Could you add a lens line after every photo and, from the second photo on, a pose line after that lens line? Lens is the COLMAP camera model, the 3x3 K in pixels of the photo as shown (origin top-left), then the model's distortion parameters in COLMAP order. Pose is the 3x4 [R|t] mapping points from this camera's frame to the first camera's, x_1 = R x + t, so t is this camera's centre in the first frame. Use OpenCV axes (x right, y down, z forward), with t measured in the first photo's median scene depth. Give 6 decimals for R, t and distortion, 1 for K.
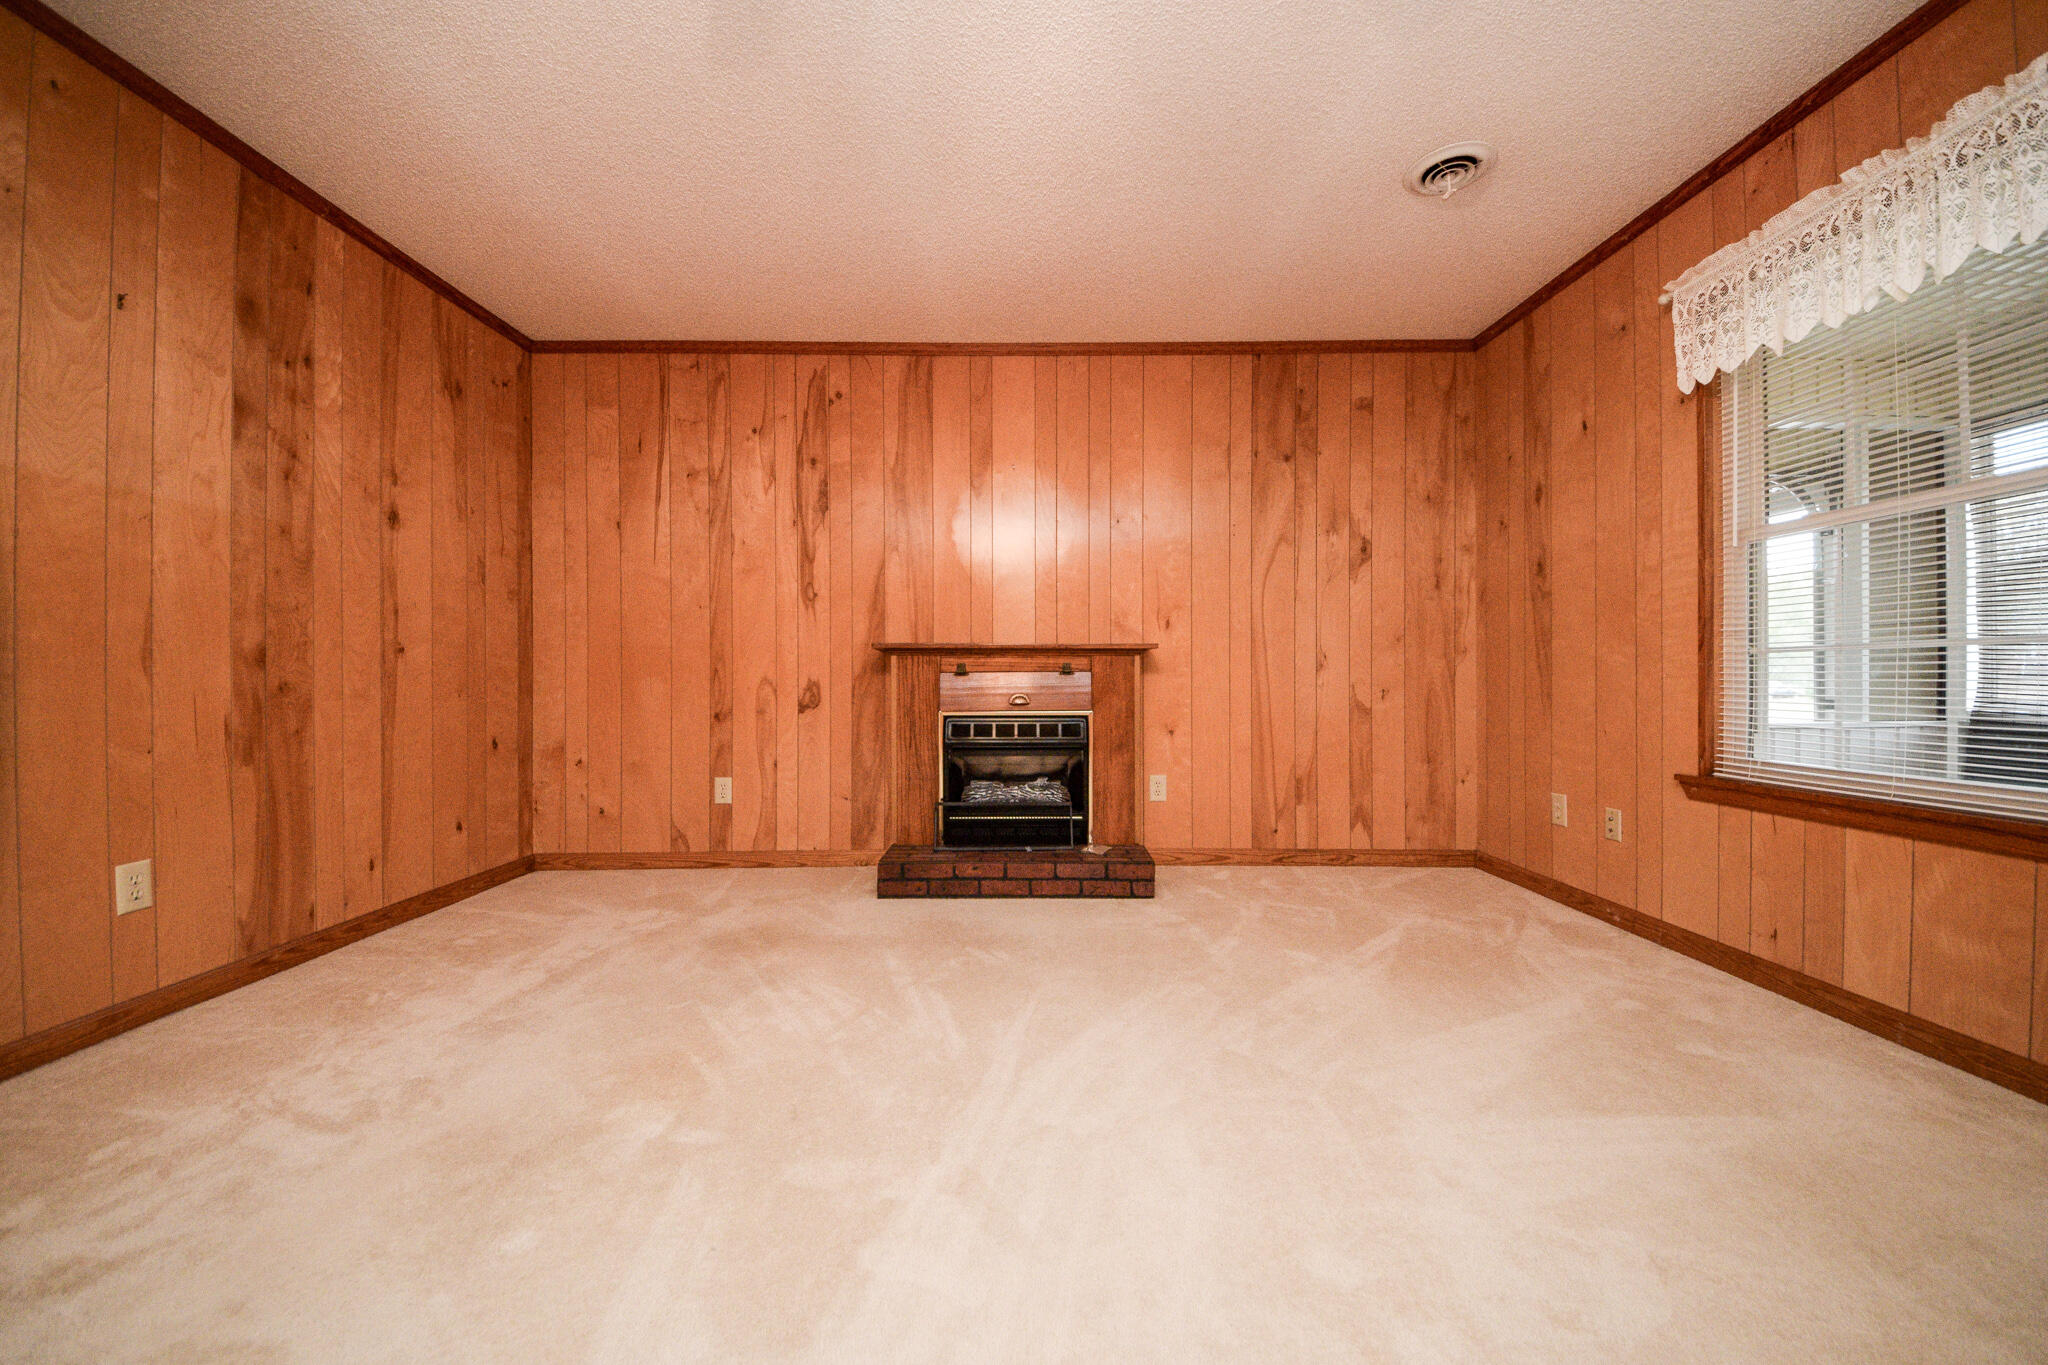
lens RADIAL K [[734.5, 0, 1022.1], [0, 734.5, 676.4], [0, 0, 1]] dist [0.019185, -0.004506]
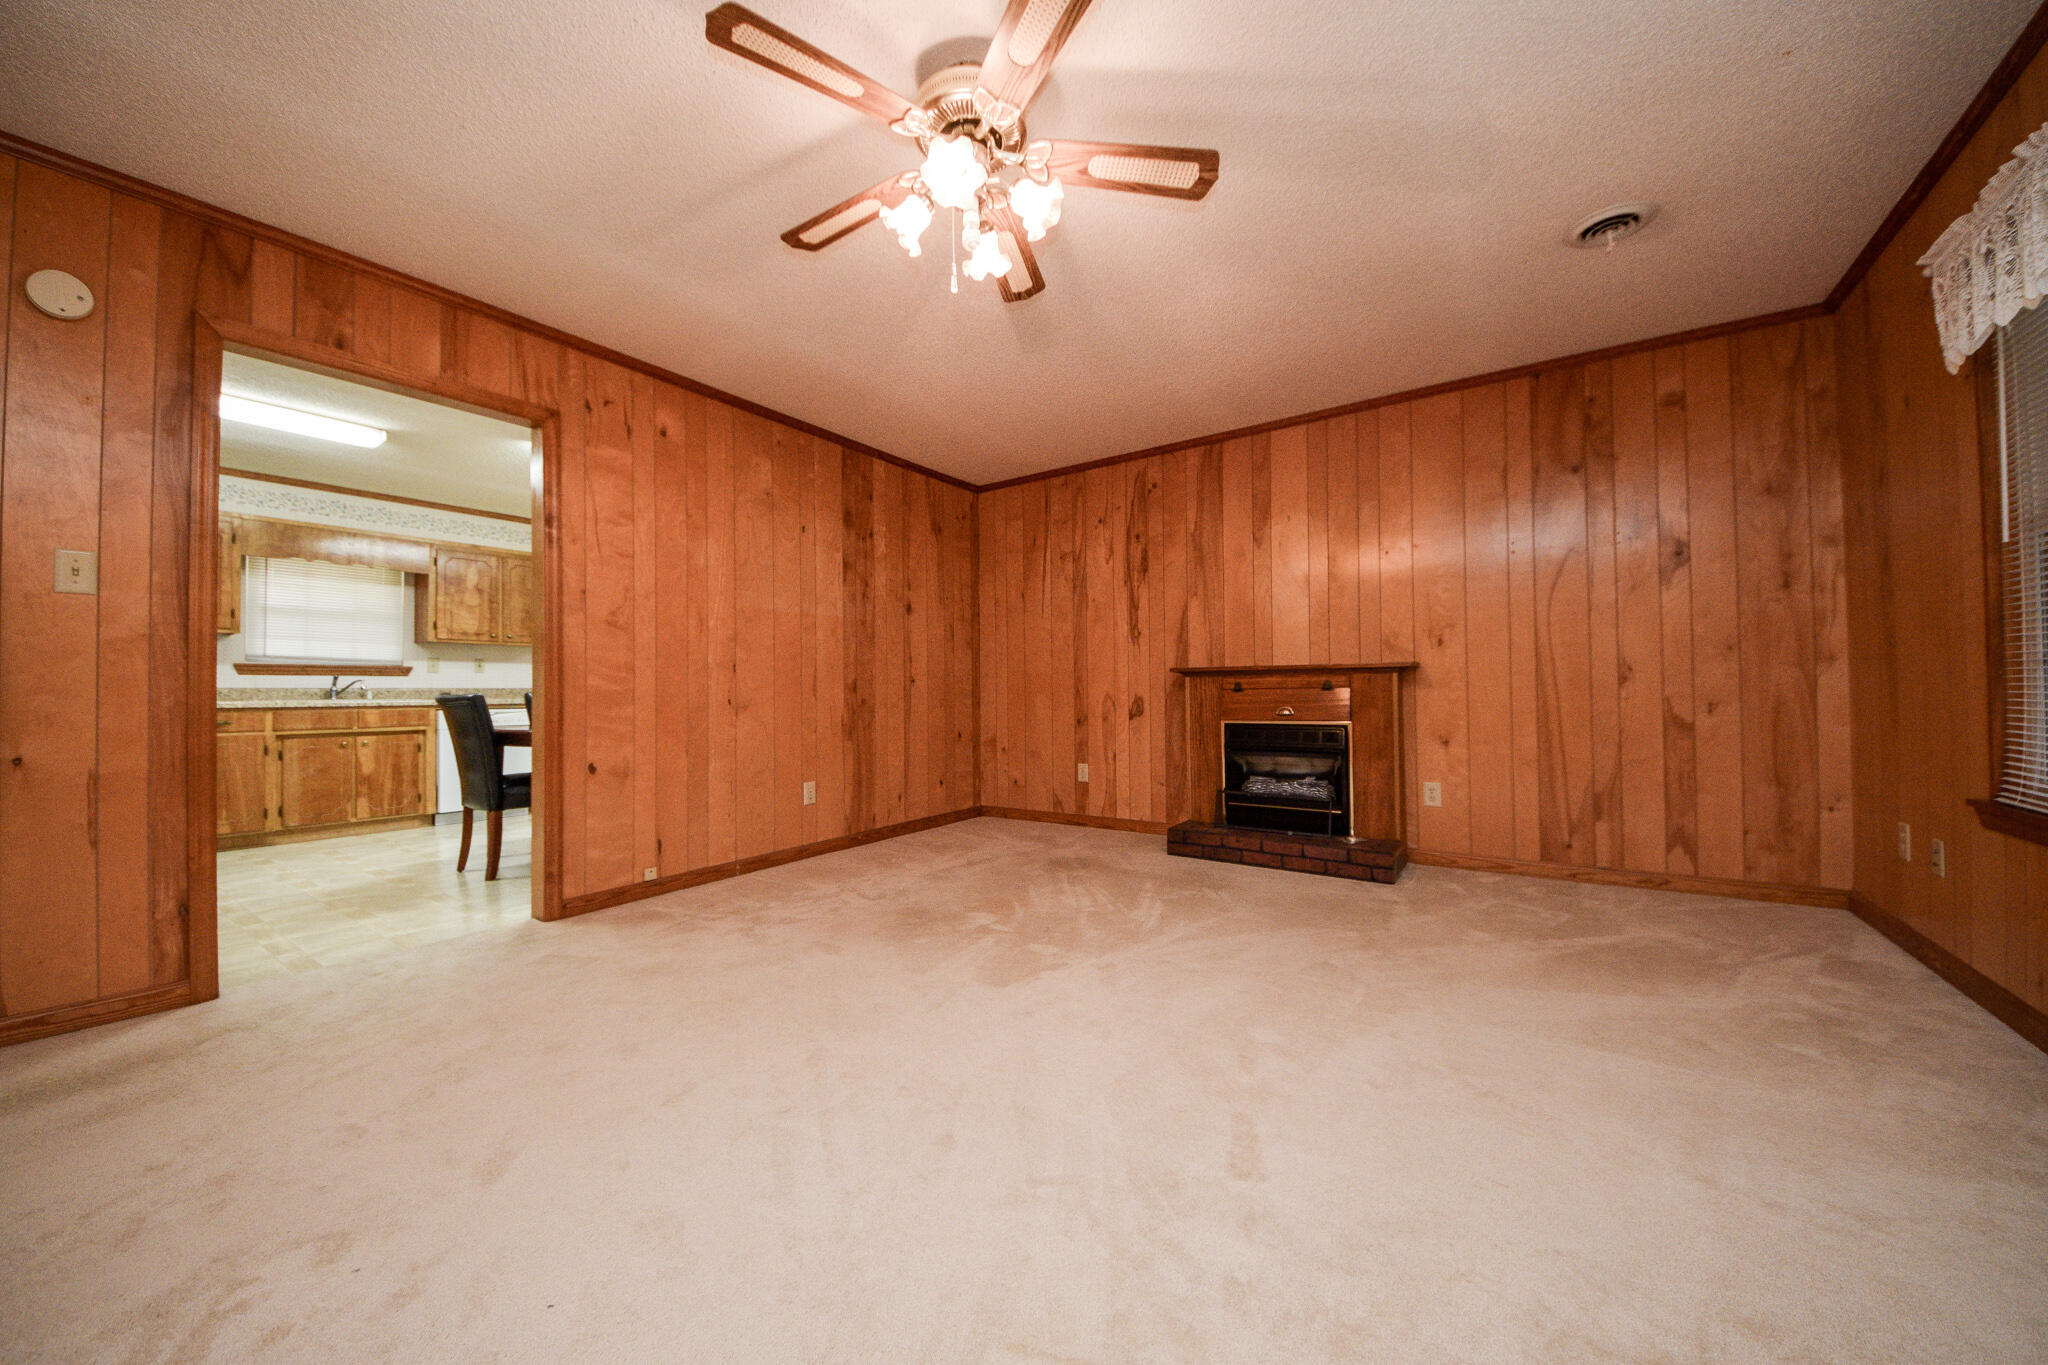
lens RADIAL K [[734.5, 0, 1022.5], [0, 734.5, 684.5], [0, 0, 1]] dist [0.019185, -0.004506]
pose [[0.821930, -0.014377, -0.569406, 0.321195], [0.009598, 0.999889, -0.011392, -0.002855], [0.569507, 0.003899, 0.821977, -0.252052]]
